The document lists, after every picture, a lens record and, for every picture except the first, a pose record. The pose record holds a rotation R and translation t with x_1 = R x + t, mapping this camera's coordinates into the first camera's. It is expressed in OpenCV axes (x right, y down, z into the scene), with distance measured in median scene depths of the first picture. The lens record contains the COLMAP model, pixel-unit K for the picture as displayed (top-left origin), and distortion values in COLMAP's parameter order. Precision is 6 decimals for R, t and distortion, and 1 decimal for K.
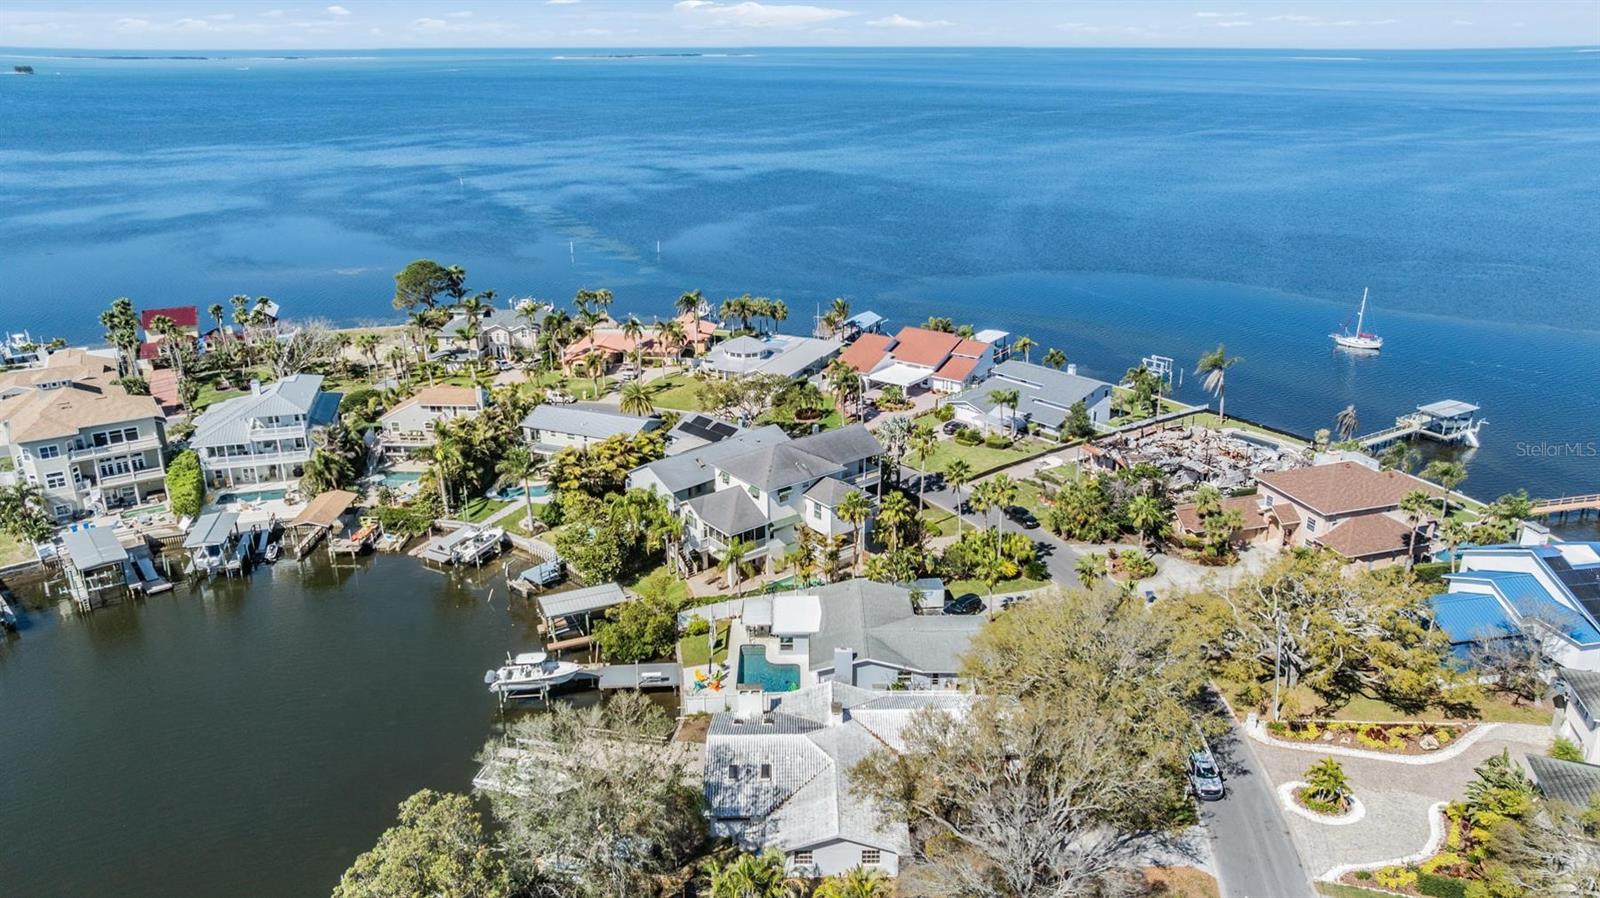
lens RADIAL K [[1090.6, 0, 804.9], [0, 1090.6, 450.4], [0, 0, 1]] dist [-0.012824, 0.003808]
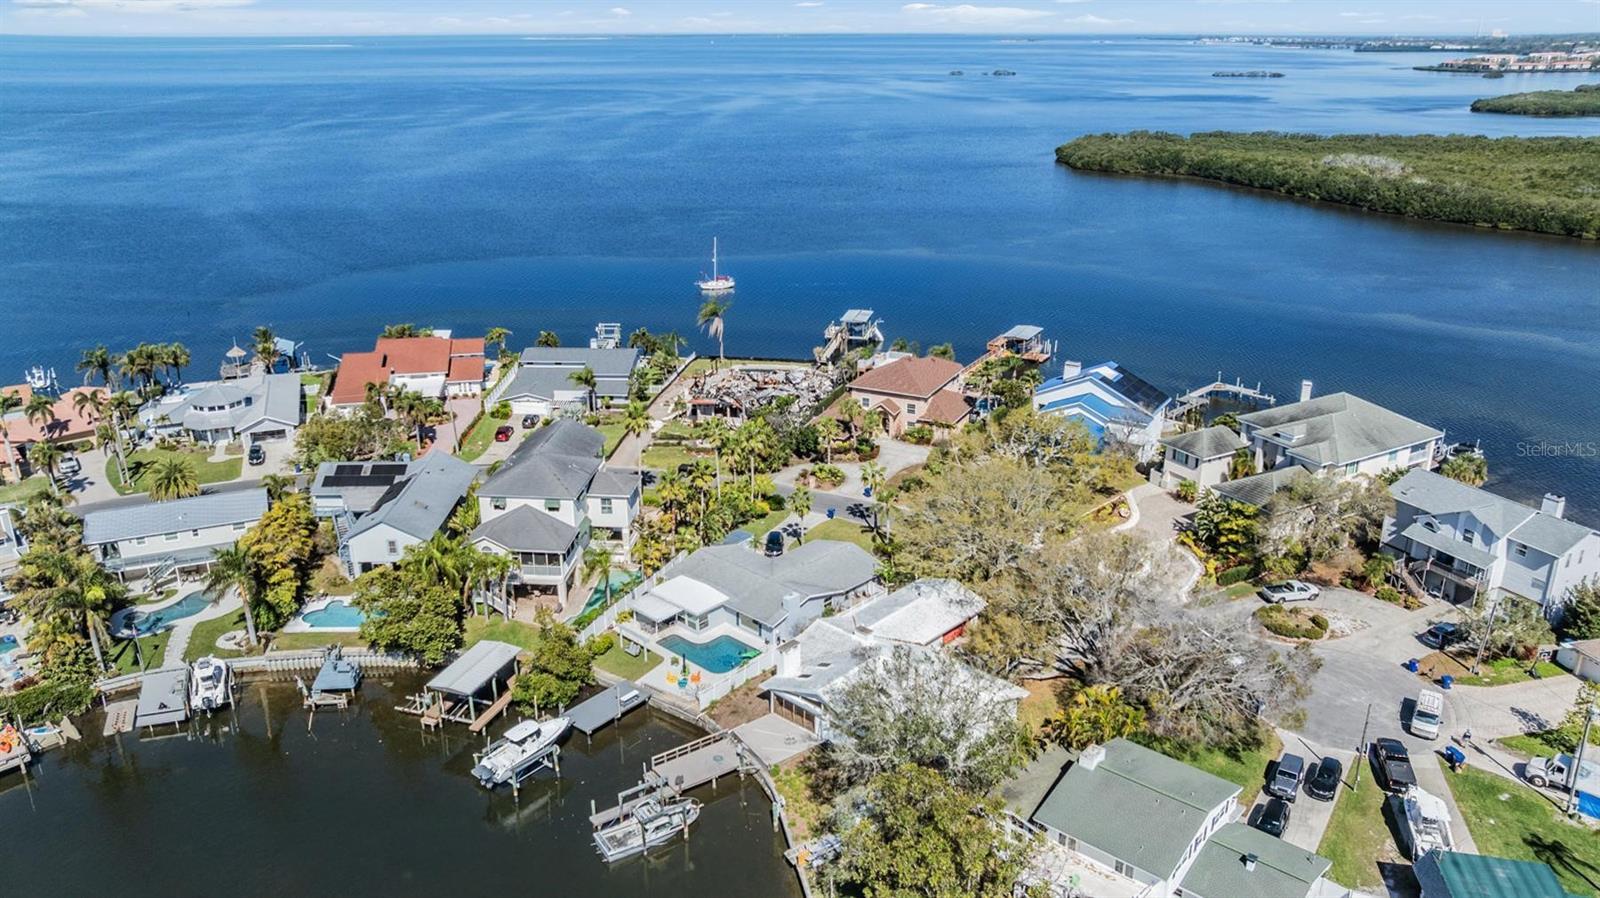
lens RADIAL K [[1090.6, 0, 806.2], [0, 1090.6, 448.6], [0, 0, 1]] dist [-0.012824, 0.003808]
pose [[0.709096, -0.253056, 0.658138, -0.342741], [0.248479, 0.963185, 0.102630, -0.035391], [-0.659880, 0.090759, 0.745870, 0.094413]]
